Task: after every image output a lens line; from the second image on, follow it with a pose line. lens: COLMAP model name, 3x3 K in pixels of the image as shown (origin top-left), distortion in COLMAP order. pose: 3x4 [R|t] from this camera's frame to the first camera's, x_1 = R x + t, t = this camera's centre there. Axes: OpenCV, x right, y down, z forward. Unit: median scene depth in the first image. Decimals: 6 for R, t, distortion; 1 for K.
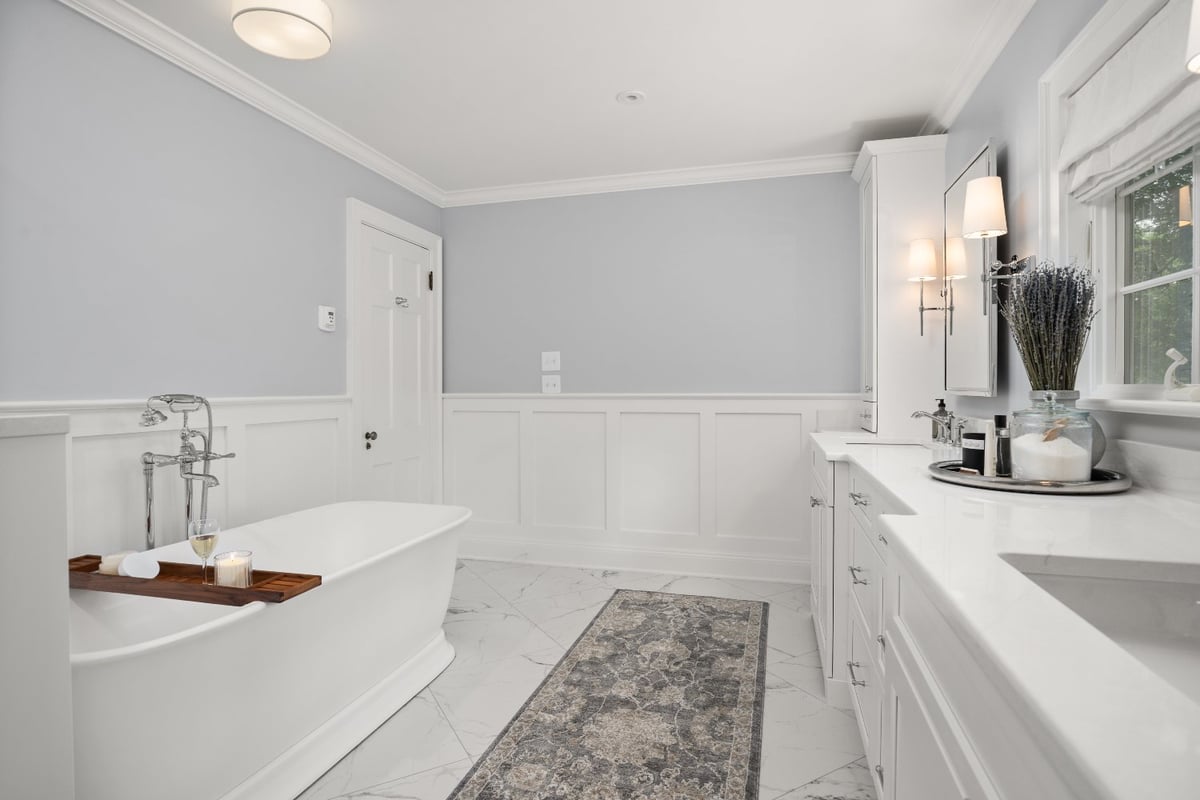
lens RADIAL K [[644.9, 0, 569.7], [0, 644.9, 381.9], [0, 0, 1]] dist [-0.005131, -0.000256]
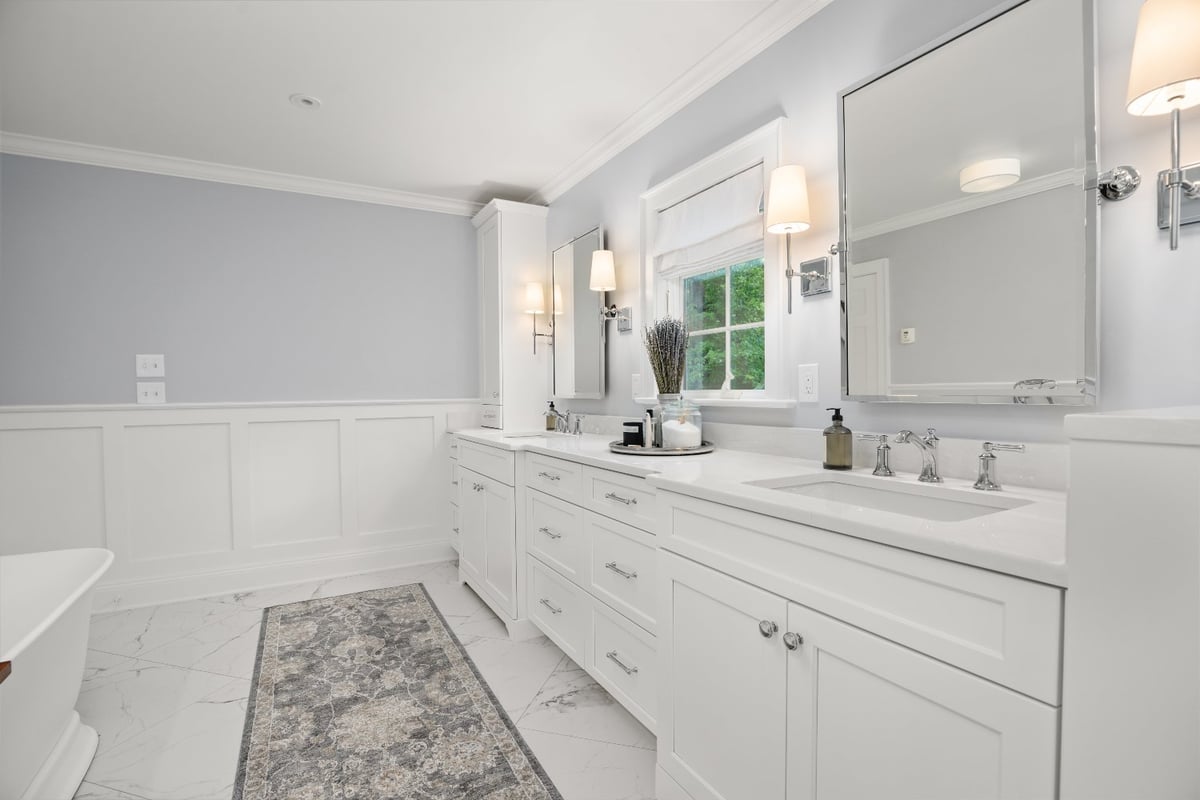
lens RADIAL K [[598.5, 0, 605.2], [0, 598.5, 390.3], [0, 0, 1]] dist [-0.015745, -0.000138]
pose [[0.684970, -0.003505, 0.728563, -0.286314], [0.002550, 0.999994, 0.002414, 0.000205], [-0.728567, 0.000204, 0.684975, 0.046390]]
